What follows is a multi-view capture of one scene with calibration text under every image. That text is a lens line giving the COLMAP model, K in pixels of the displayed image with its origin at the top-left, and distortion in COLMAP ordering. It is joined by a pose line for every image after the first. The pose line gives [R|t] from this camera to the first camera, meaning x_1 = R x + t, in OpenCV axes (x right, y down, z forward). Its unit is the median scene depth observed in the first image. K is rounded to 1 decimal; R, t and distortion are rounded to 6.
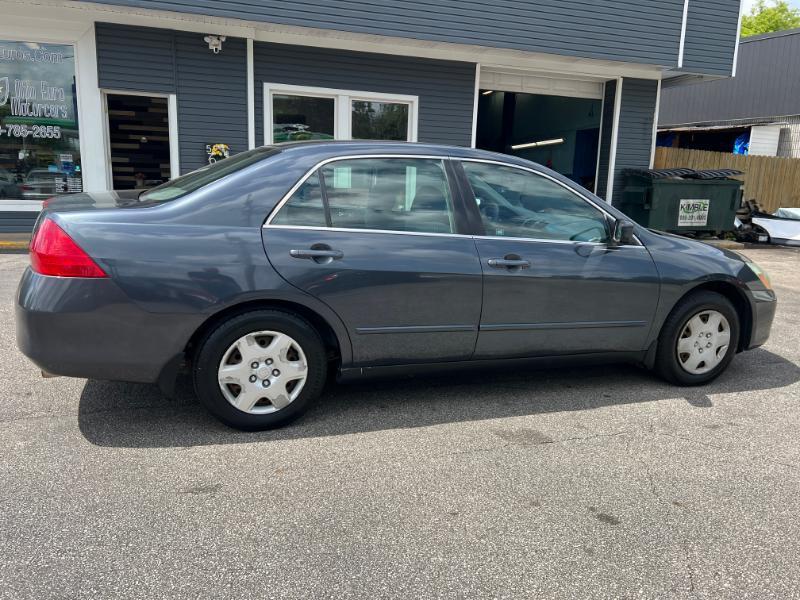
lens RADIAL K [[603.7, 0, 401.0], [0, 603.7, 297.0], [0, 0, 1]] dist [0.041175, -0.046262]
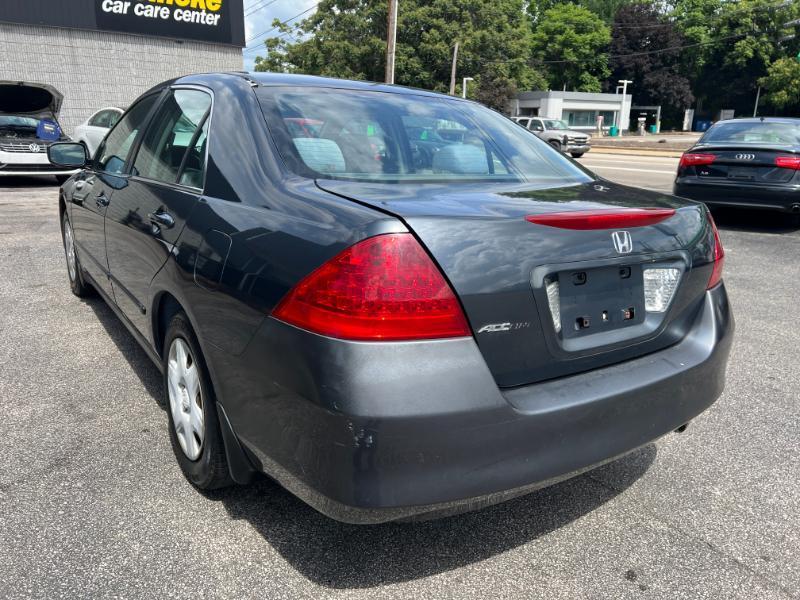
lens RADIAL K [[603.7, 0, 401.1], [0, 603.7, 296.1], [0, 0, 1]] dist [0.041175, -0.046262]
pose [[-0.255377, -0.310972, 0.915467, -0.831764], [0.153825, 0.921734, 0.356012, -0.249828], [-0.954526, 0.231738, -0.187554, 1.054257]]
